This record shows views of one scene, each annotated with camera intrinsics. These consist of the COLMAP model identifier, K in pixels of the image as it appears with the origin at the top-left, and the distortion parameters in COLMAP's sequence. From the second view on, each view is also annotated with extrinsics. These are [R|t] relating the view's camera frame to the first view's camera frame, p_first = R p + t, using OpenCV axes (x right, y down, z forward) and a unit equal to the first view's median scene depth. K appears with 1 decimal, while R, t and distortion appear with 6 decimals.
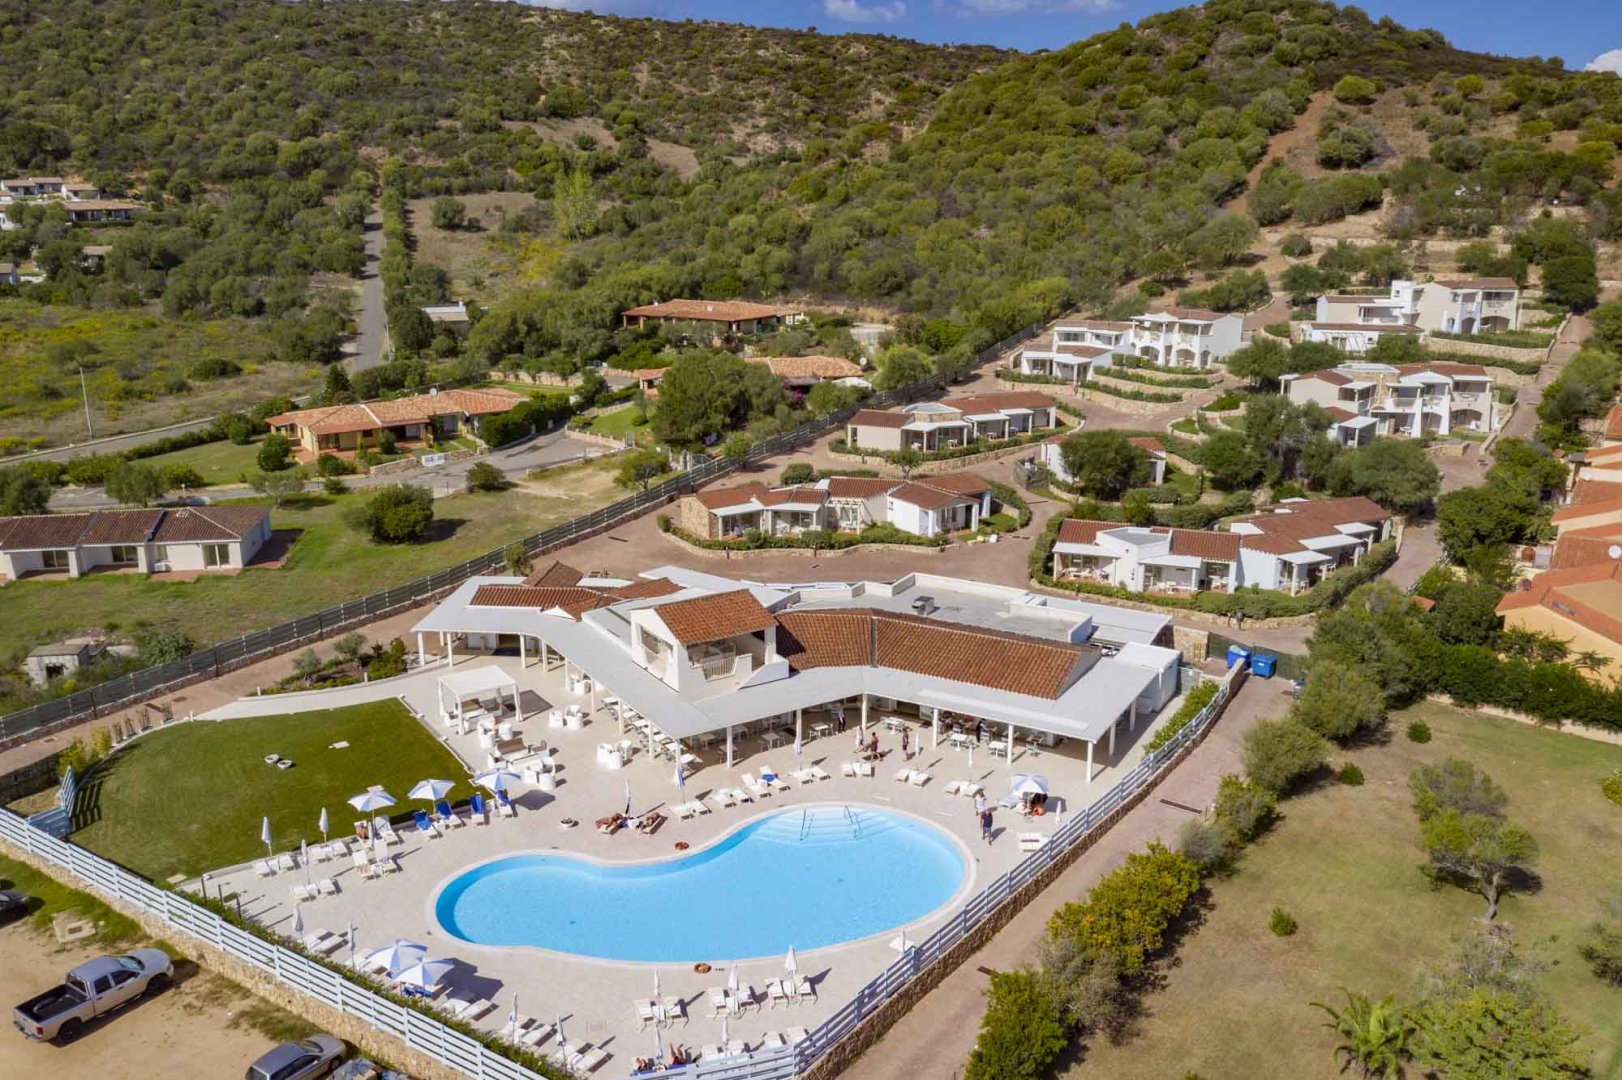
lens RADIAL K [[1295.2, 0, 811.0], [0, 1295.2, 540.0], [0, 0, 1]] dist [0.007208, 0.006501]
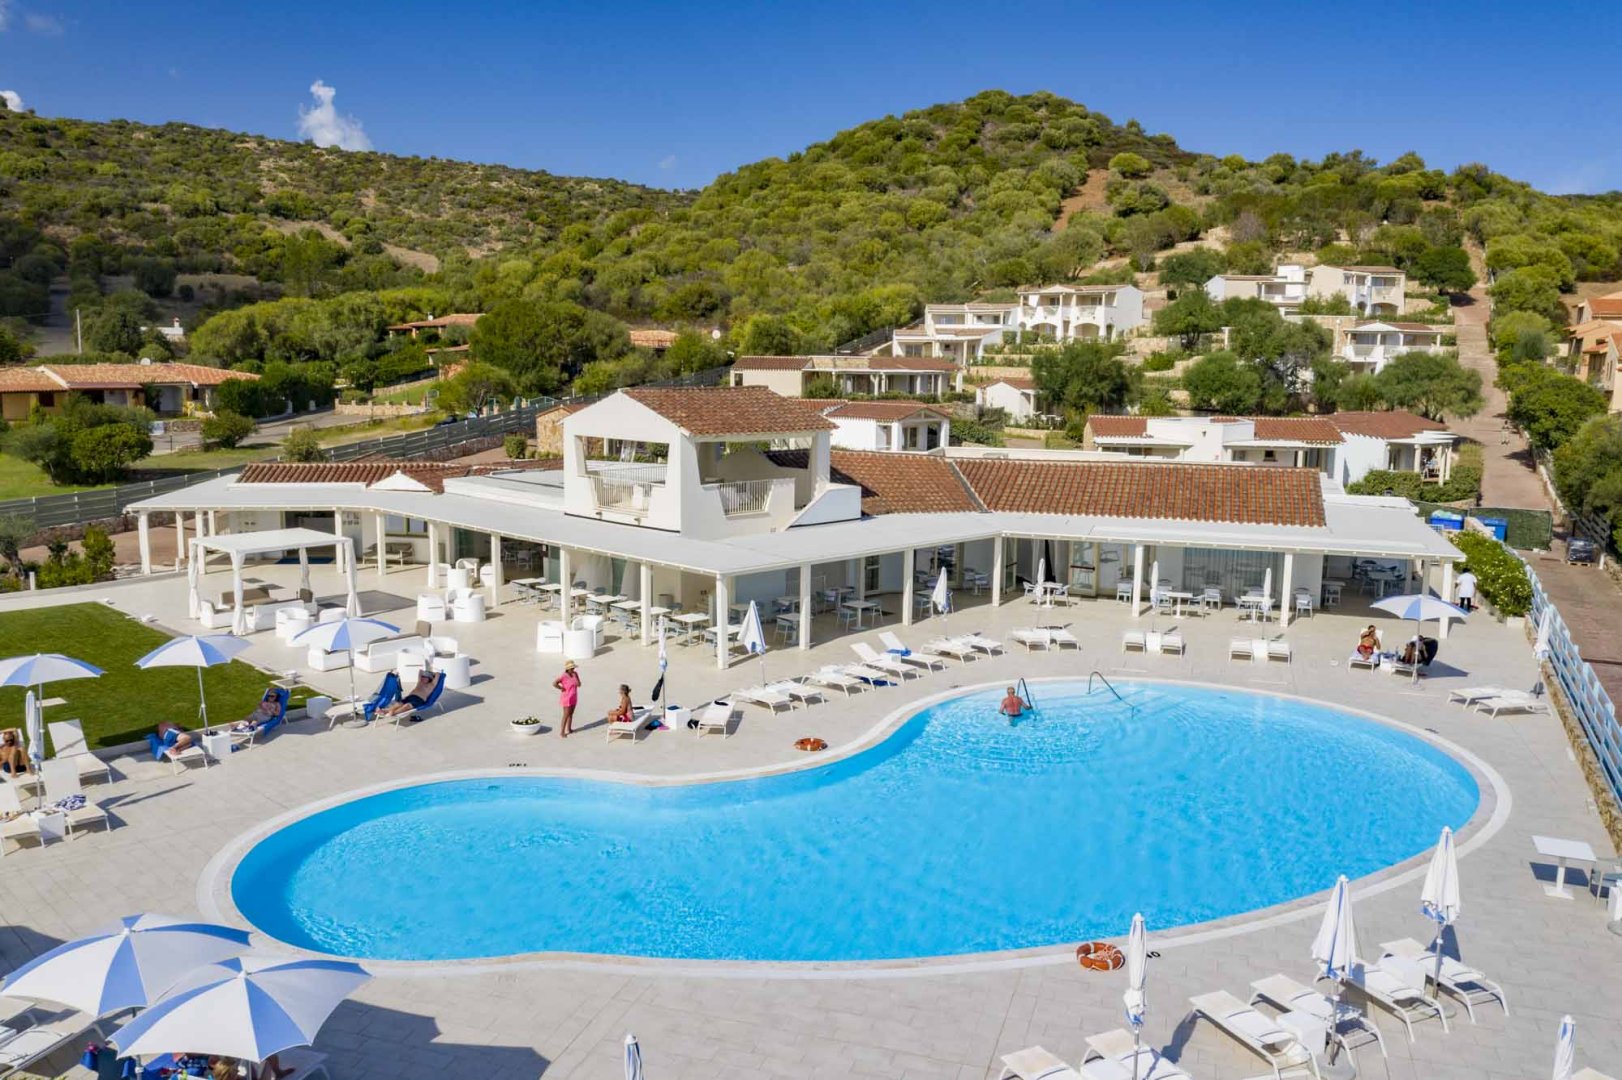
lens RADIAL K [[1259.4, 0, 811.0], [0, 1259.4, 540.0], [0, 0, 1]] dist [0.000973, -0.006360]
pose [[0.976115, -0.014660, 0.216760, -0.051765], [0.040489, 0.992516, -0.115207, 0.058300], [-0.213449, 0.121231, 0.969403, 0.155108]]
